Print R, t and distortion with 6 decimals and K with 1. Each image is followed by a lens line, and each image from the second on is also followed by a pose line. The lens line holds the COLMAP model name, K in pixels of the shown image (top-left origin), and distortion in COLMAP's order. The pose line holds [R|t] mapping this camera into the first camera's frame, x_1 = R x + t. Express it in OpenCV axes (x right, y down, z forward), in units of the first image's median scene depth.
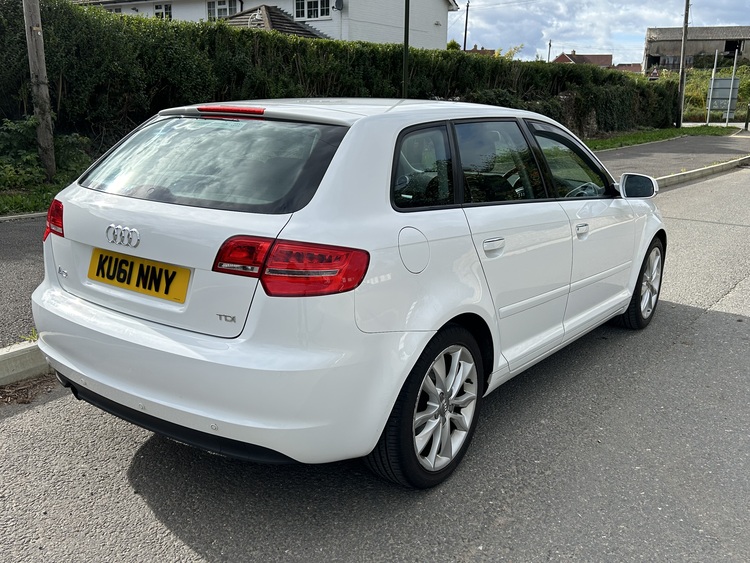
lens RADIAL K [[714.2, 0, 374.6], [0, 714.2, 286.0], [0, 0, 1]] dist [0.016558, 0.000000]
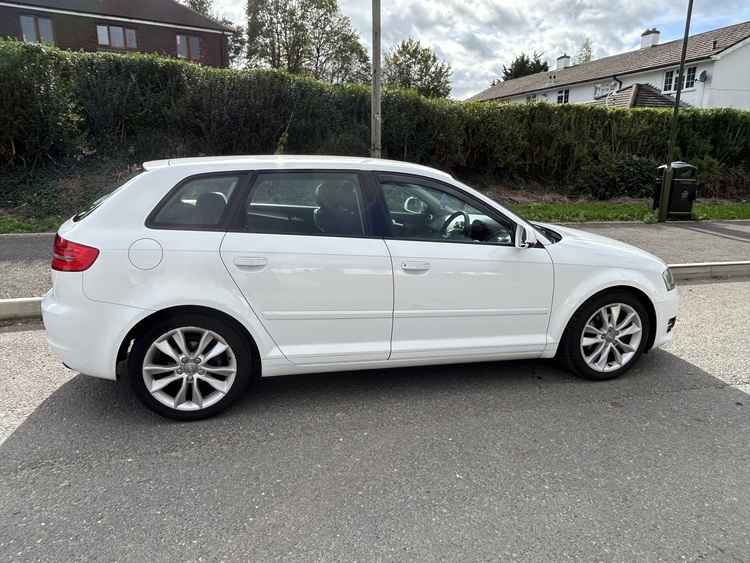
lens RADIAL K [[518.4, 0, 375.1], [0, 518.4, 277.4], [0, 0, 1]] dist [-0.012052, -0.005762]
pose [[0.766298, 0.136116, -0.627901, 0.109937], [-0.155039, 0.987595, 0.024879, -0.010266], [0.623499, 0.078284, 0.777895, 0.044596]]
